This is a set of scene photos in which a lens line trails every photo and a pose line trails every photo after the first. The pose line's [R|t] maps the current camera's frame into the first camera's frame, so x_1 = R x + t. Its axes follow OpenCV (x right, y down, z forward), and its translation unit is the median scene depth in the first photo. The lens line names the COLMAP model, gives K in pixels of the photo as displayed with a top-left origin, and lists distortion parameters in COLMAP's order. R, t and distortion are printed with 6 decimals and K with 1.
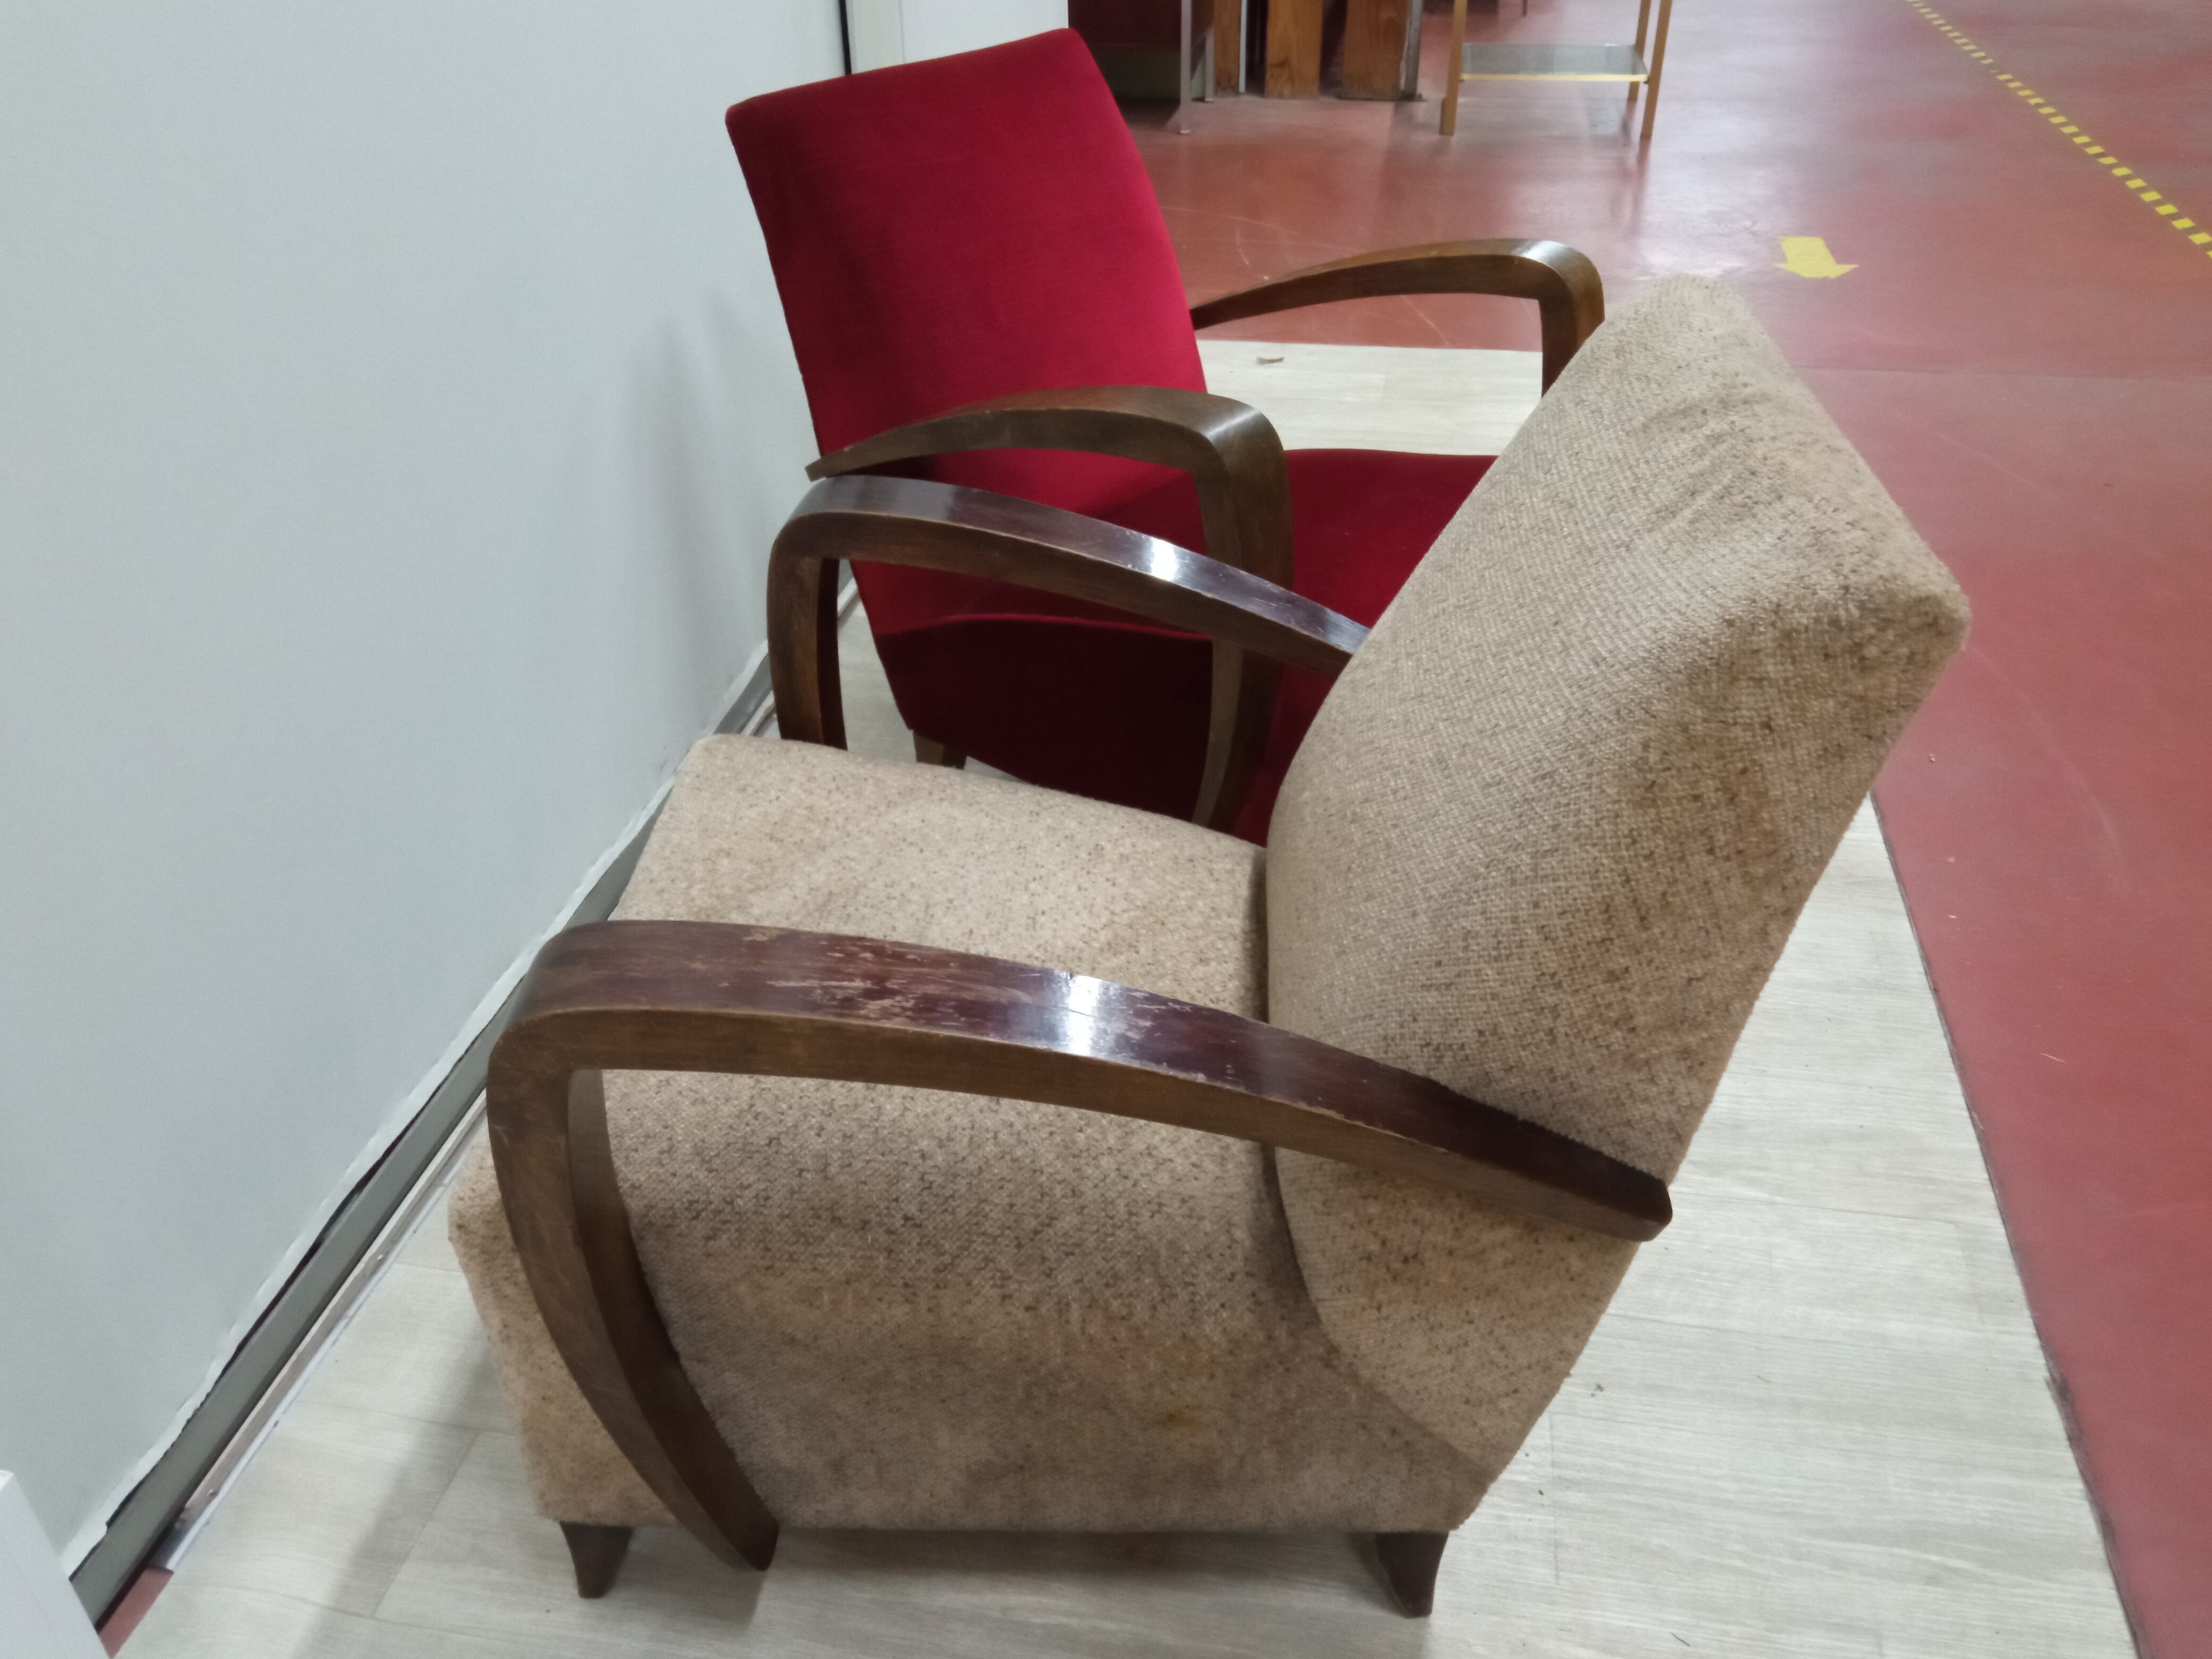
lens RADIAL K [[1788.8, 0, 1105.9], [0, 1788.8, 843.5], [0, 0, 1]] dist [0.063239, -0.106391]
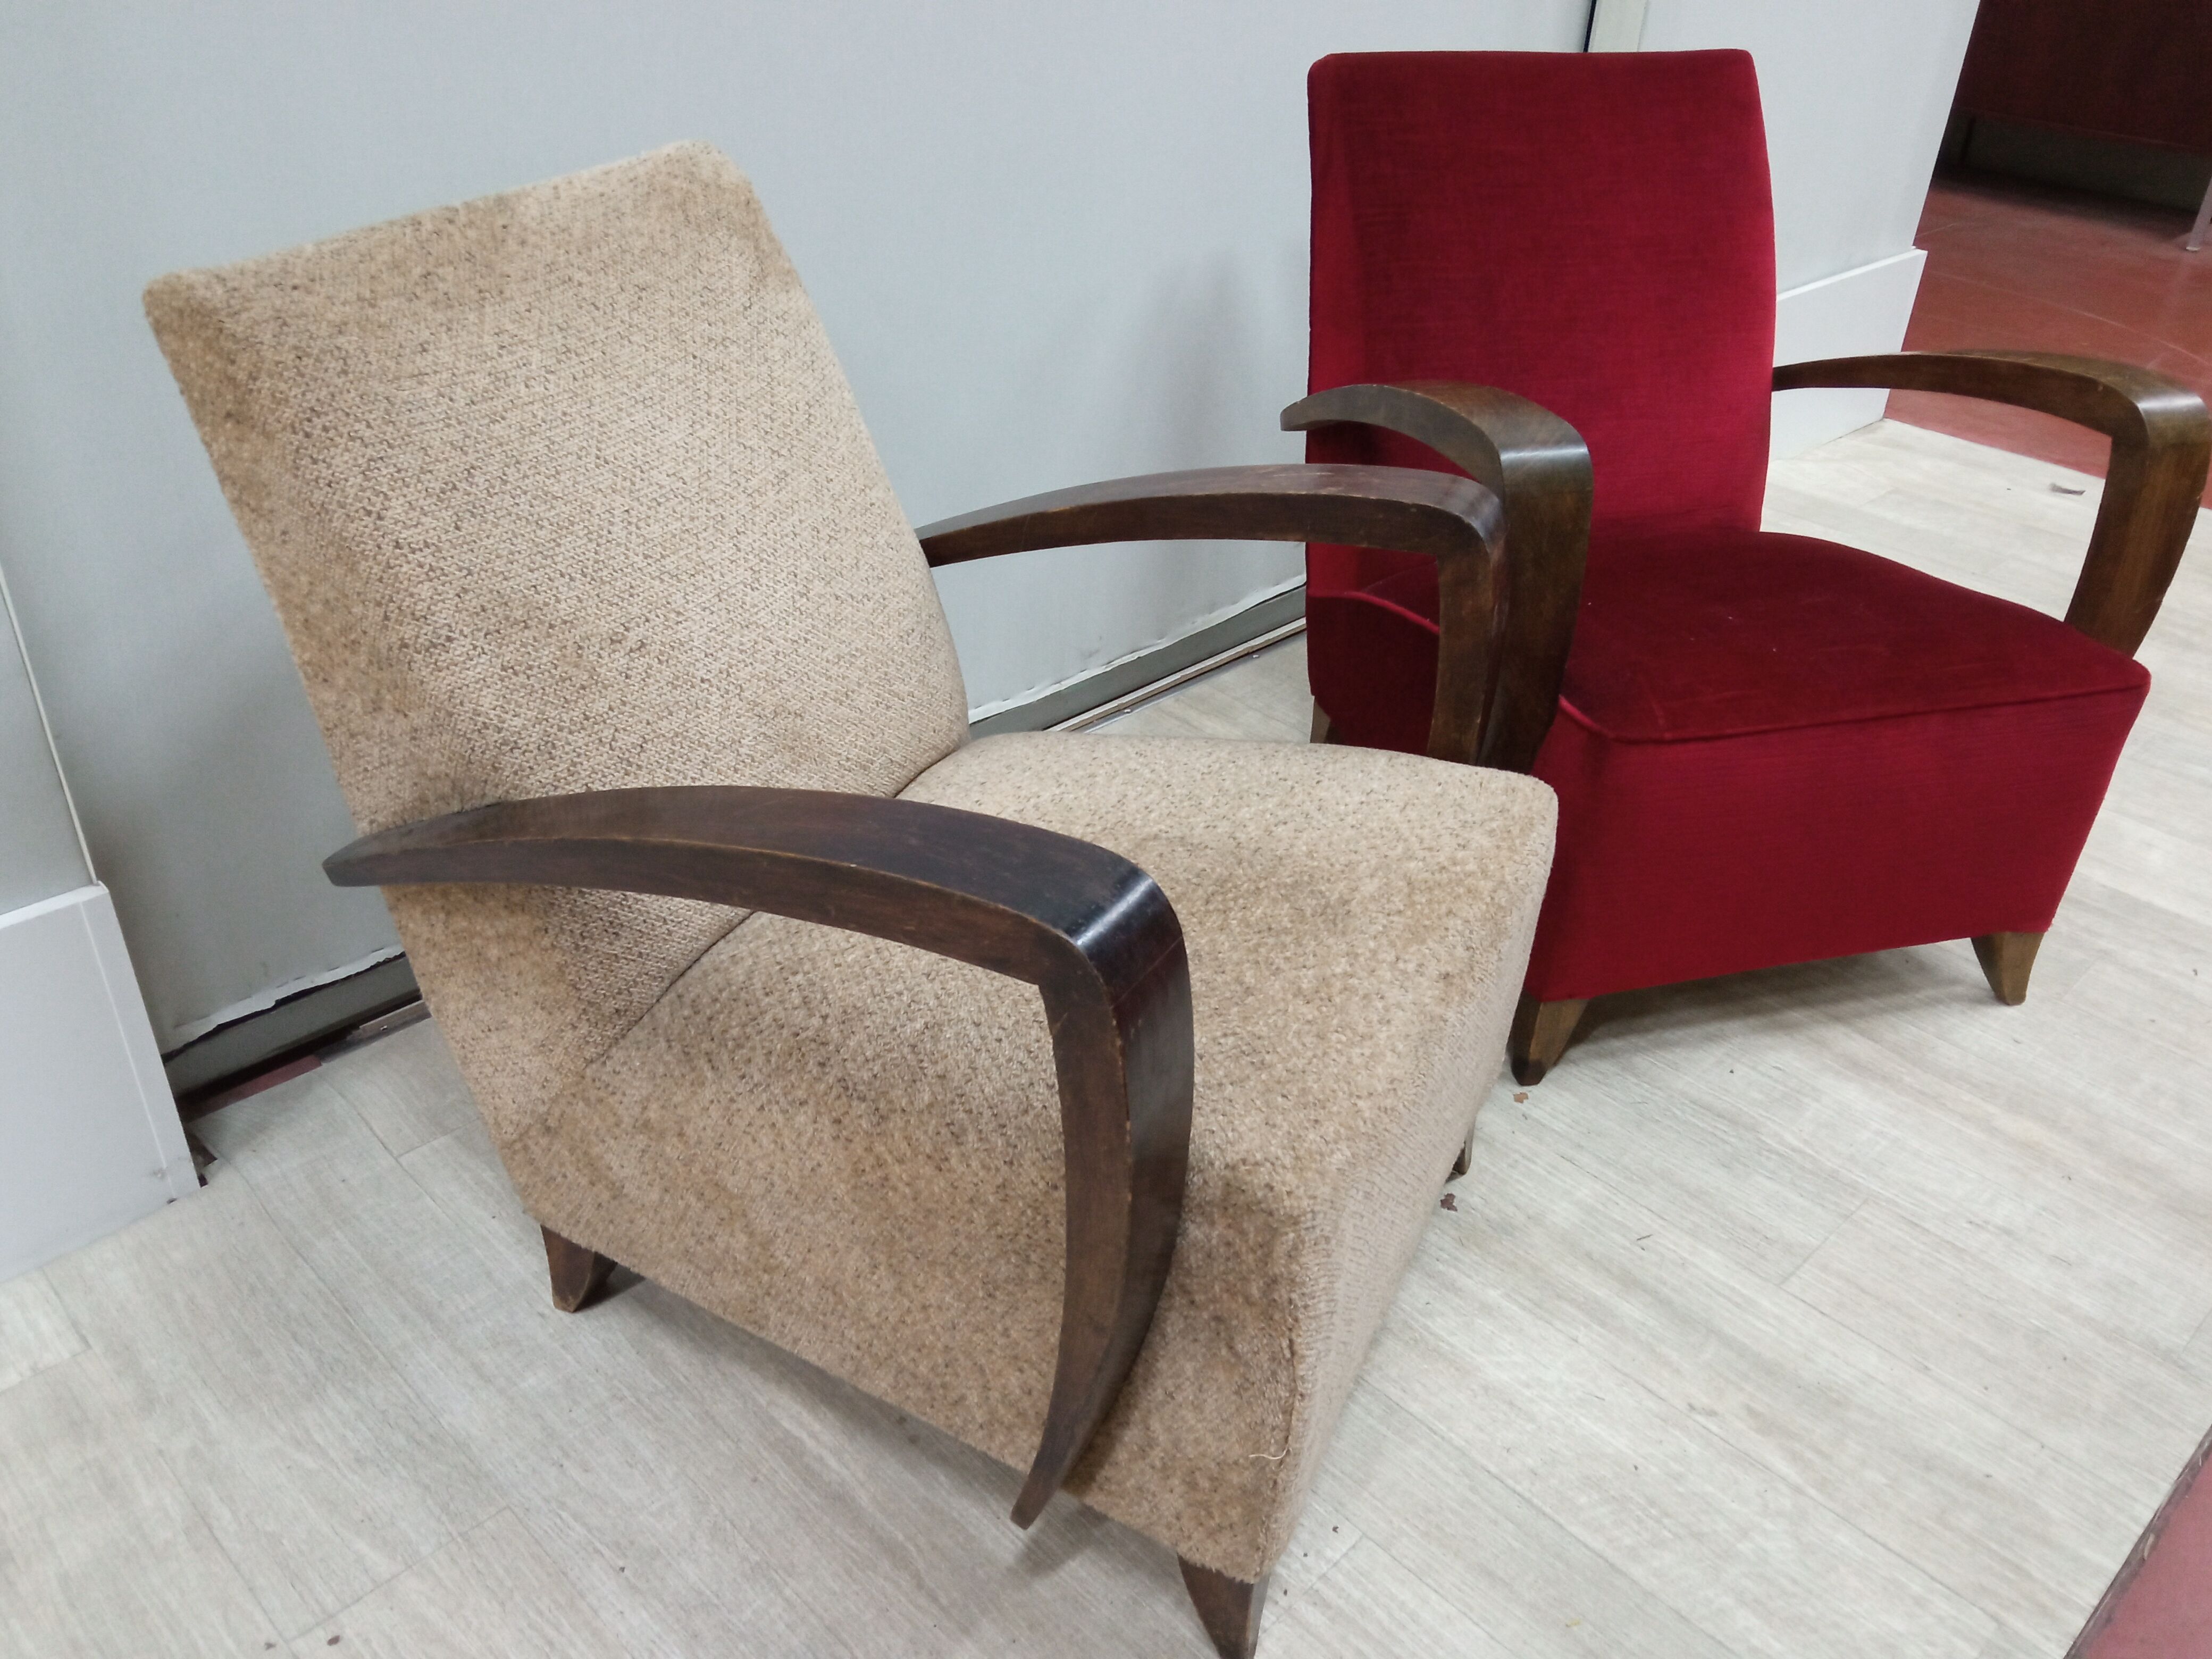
lens RADIAL K [[1773.2, 0, 1101.6], [0, 1773.2, 833.5], [0, 0, 1]] dist [-0.001053, -0.004453]
pose [[0.818201, 0.345406, -0.459610, 0.406437], [-0.350271, 0.933402, 0.077915, -0.039270], [0.455913, 0.097239, 0.884696, 0.099446]]
